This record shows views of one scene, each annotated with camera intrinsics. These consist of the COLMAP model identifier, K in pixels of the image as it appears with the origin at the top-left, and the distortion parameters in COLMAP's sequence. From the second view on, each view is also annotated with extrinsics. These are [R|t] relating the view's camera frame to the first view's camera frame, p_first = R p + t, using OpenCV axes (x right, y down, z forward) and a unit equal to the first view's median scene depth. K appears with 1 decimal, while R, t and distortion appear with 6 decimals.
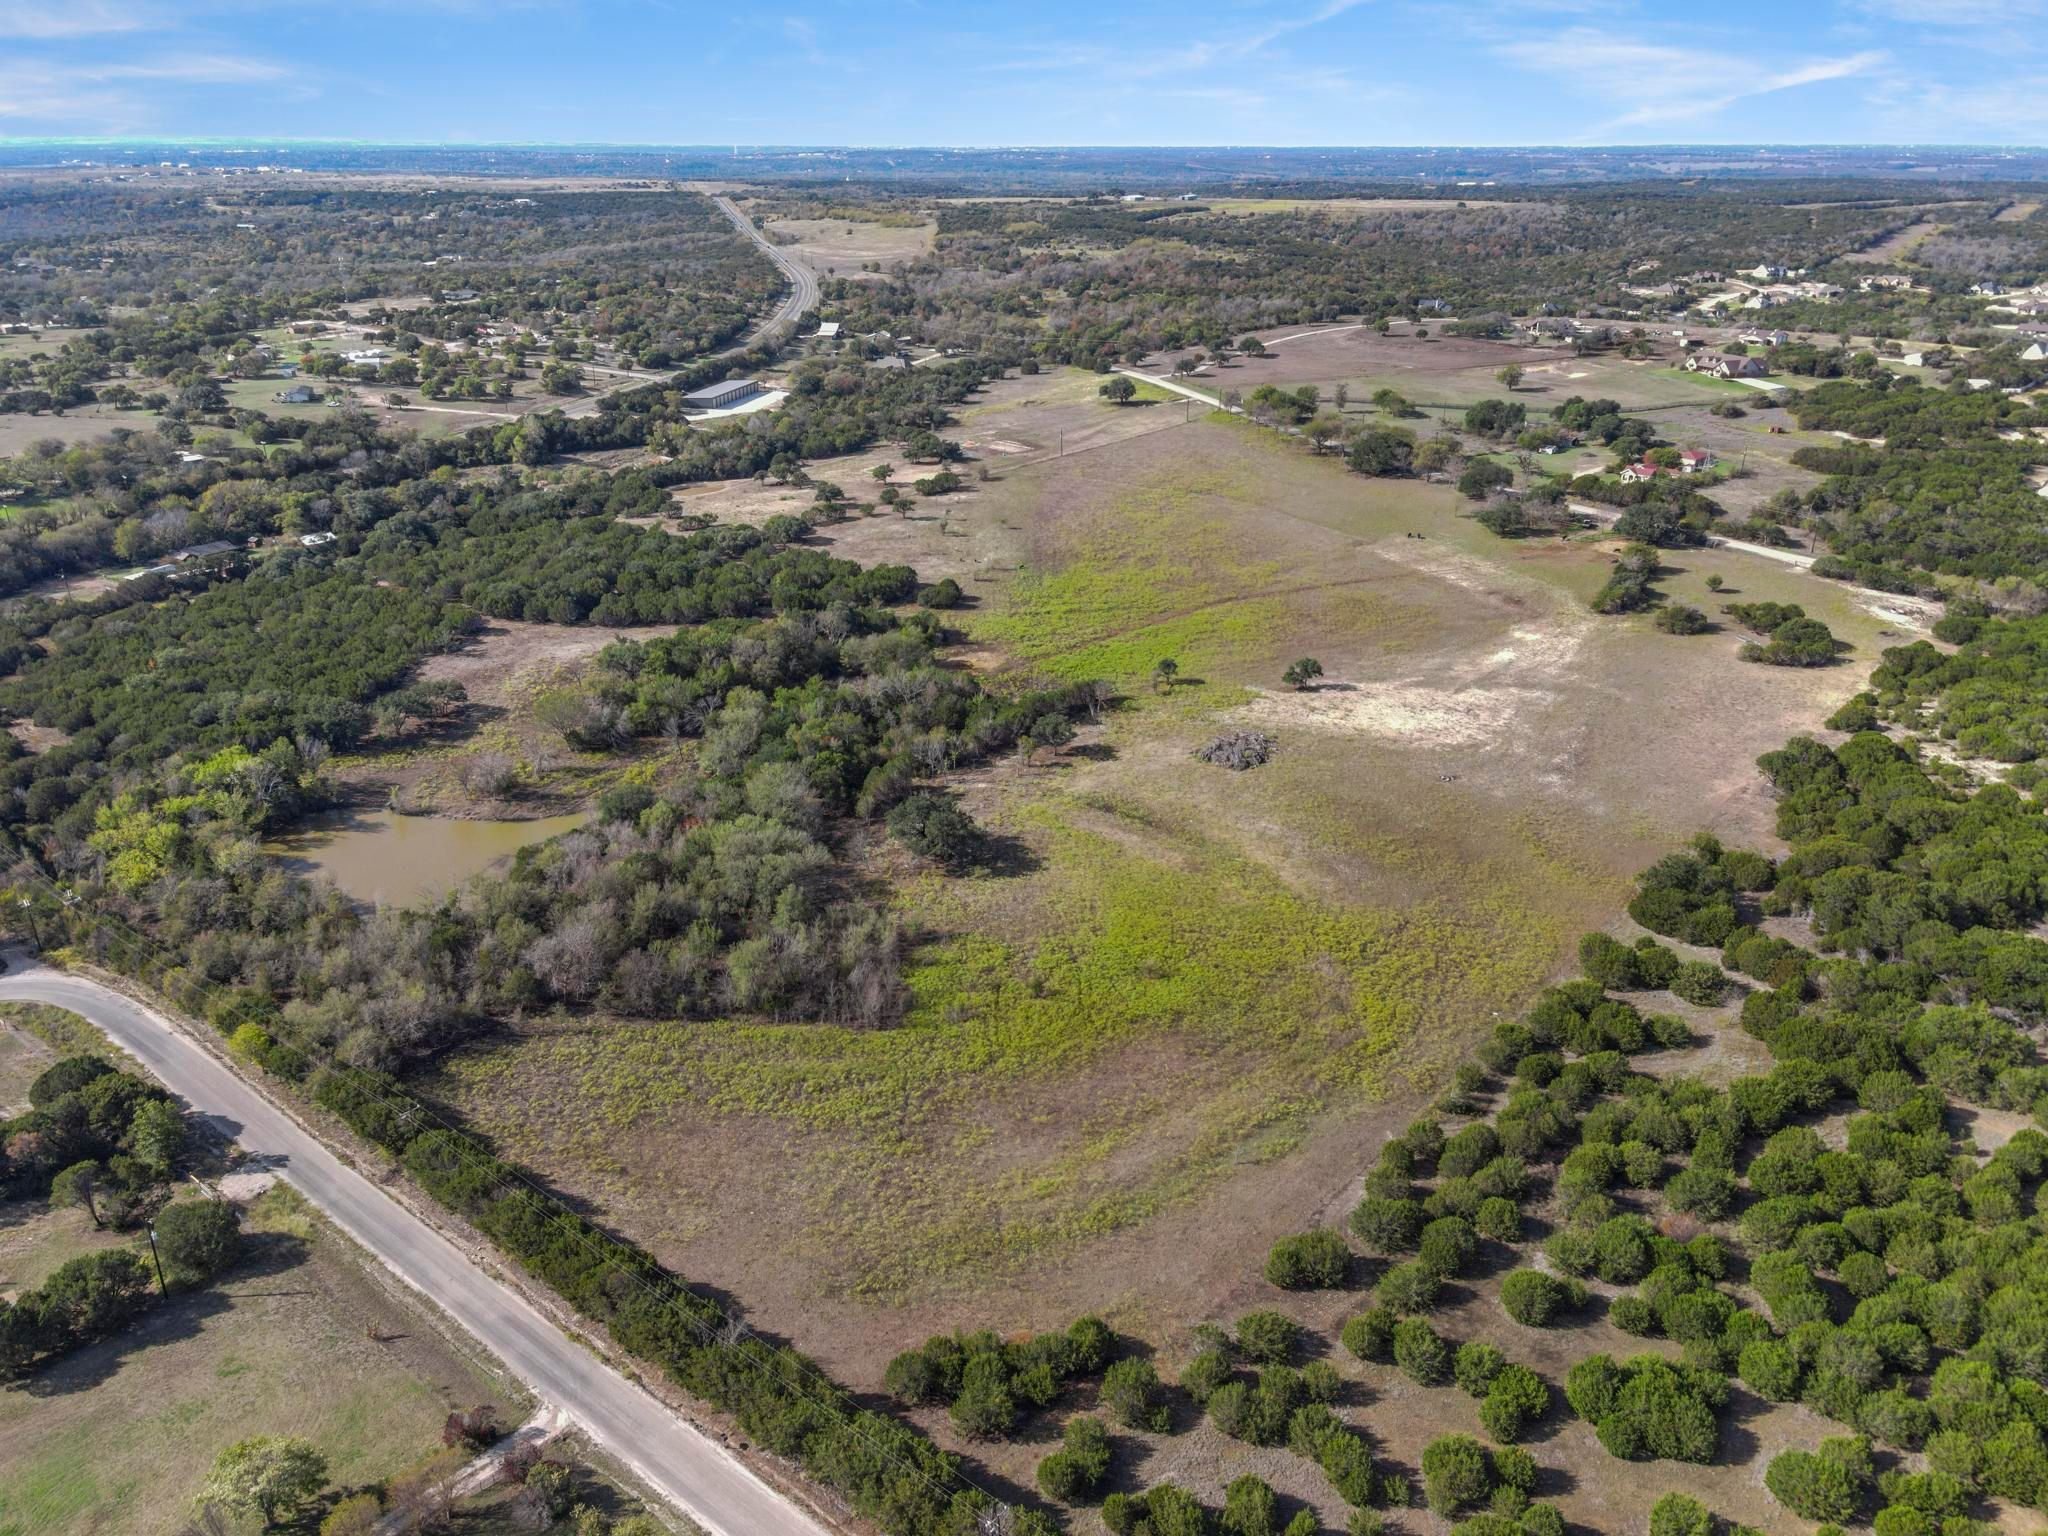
lens RADIAL K [[1439.4, 0, 1079.5], [0, 1439.4, 773.4], [0, 0, 1]] dist [0.011828, 0.009459]
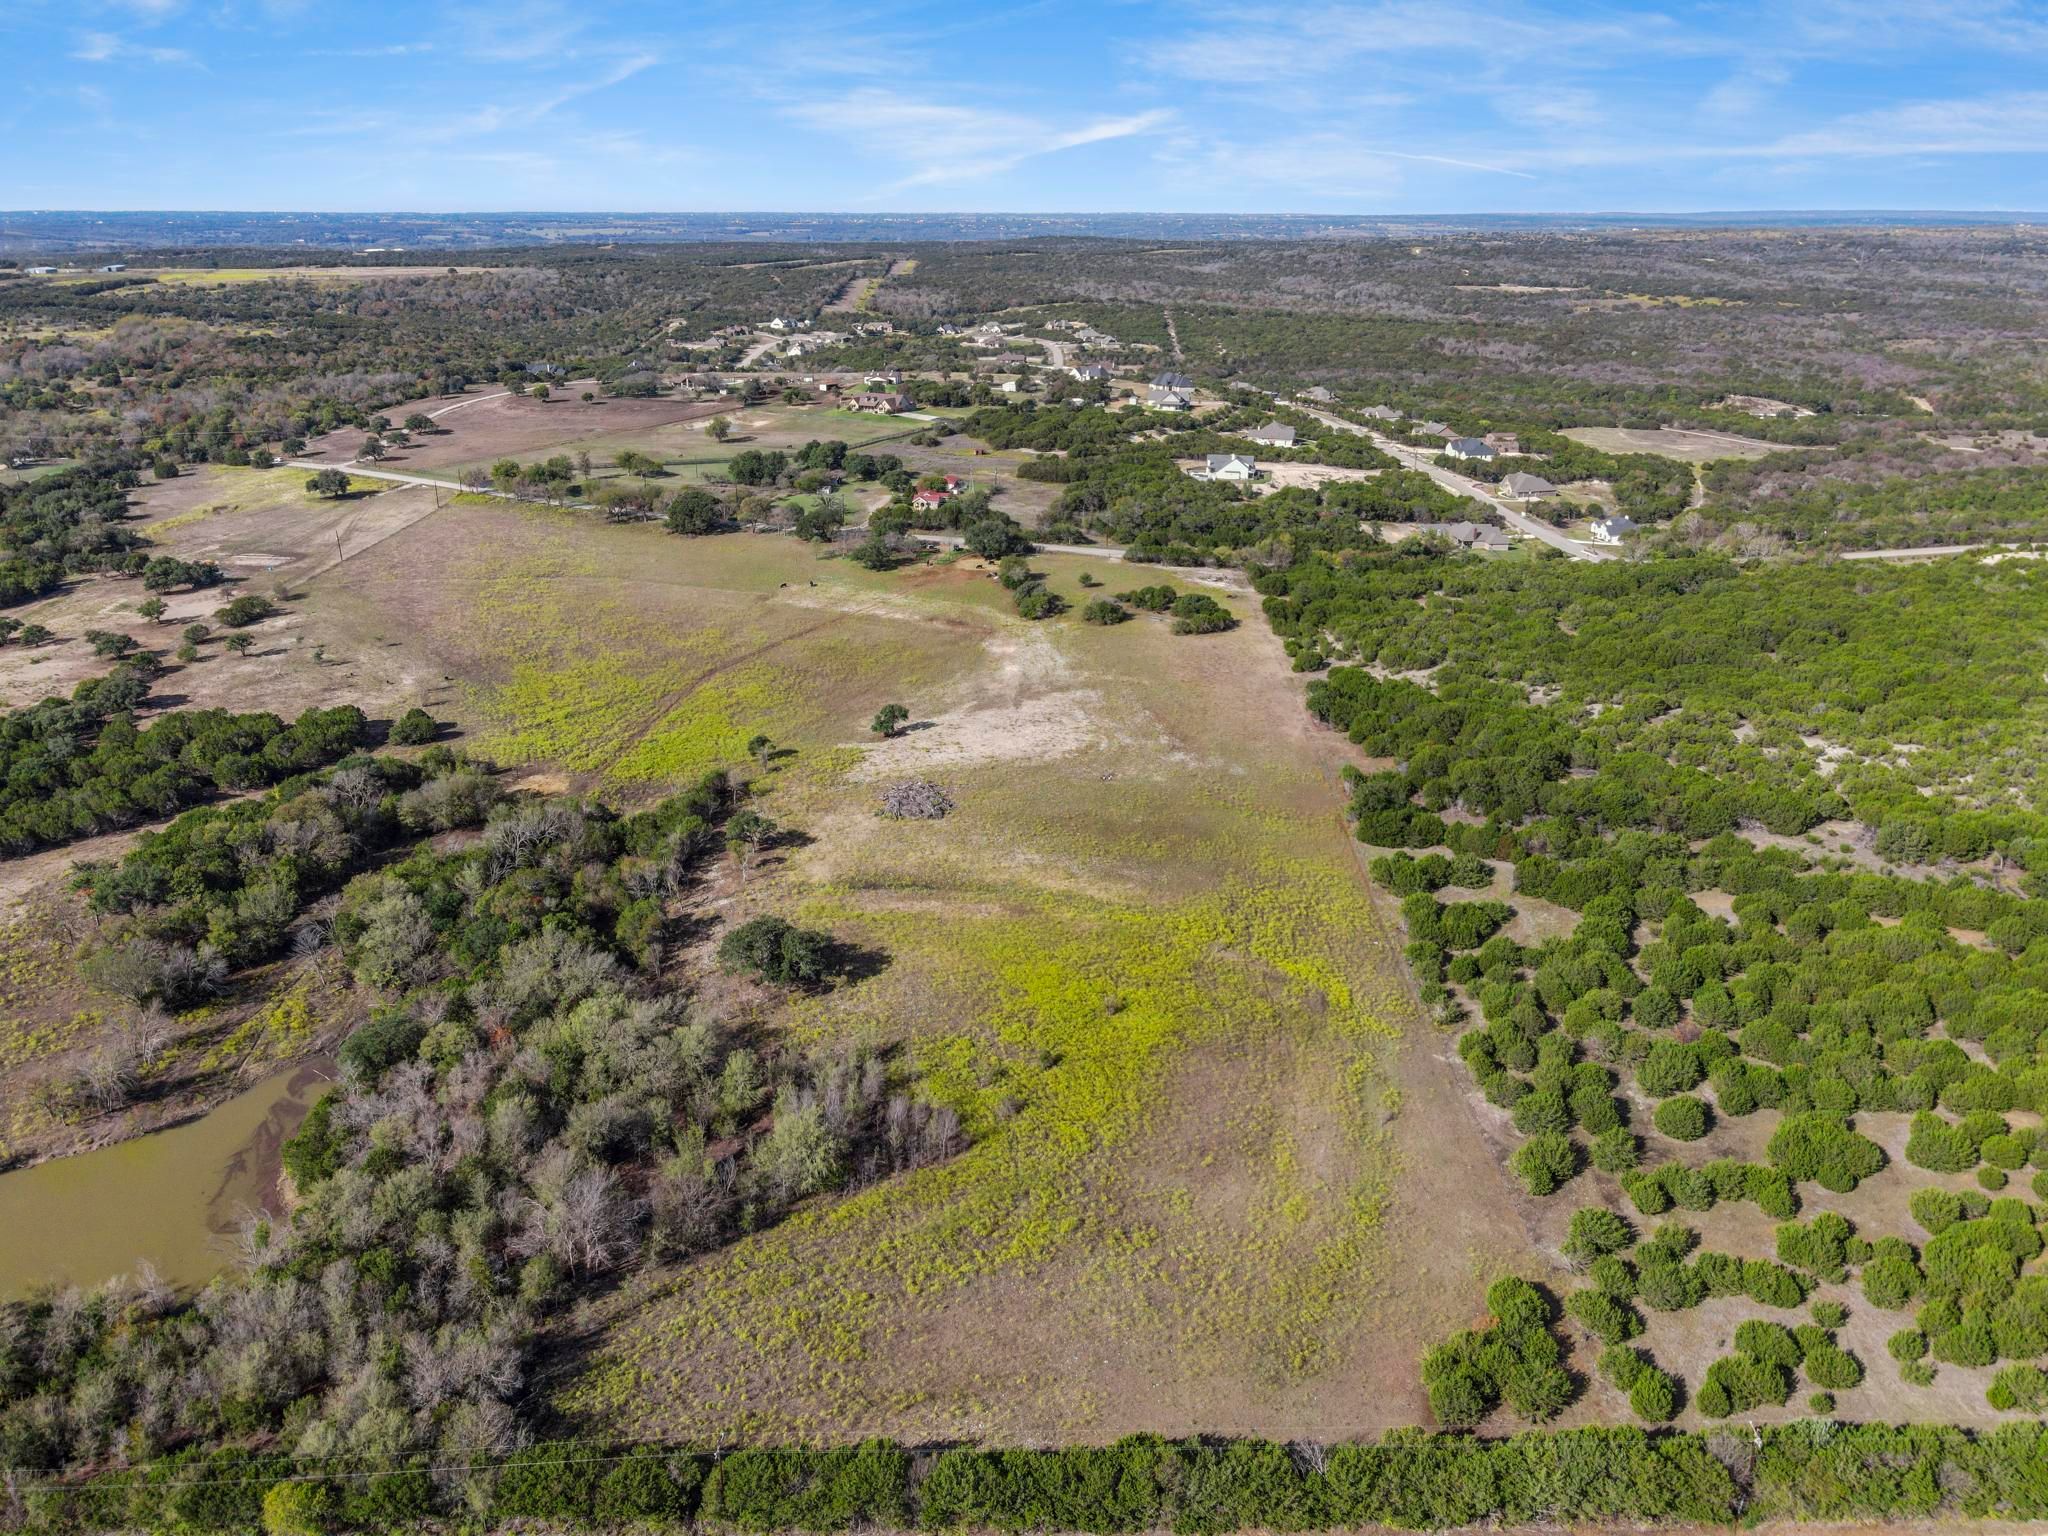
lens RADIAL K [[1409.4, 0, 1024.0], [0, 1409.4, 768.0], [0, 0, 1]] dist [0.003375, 0.034592]
pose [[0.796491, -0.226658, 0.560561, -0.186981], [0.246408, 0.968281, 0.041400, -0.030056], [-0.552164, 0.105152, 0.827078, 0.068331]]
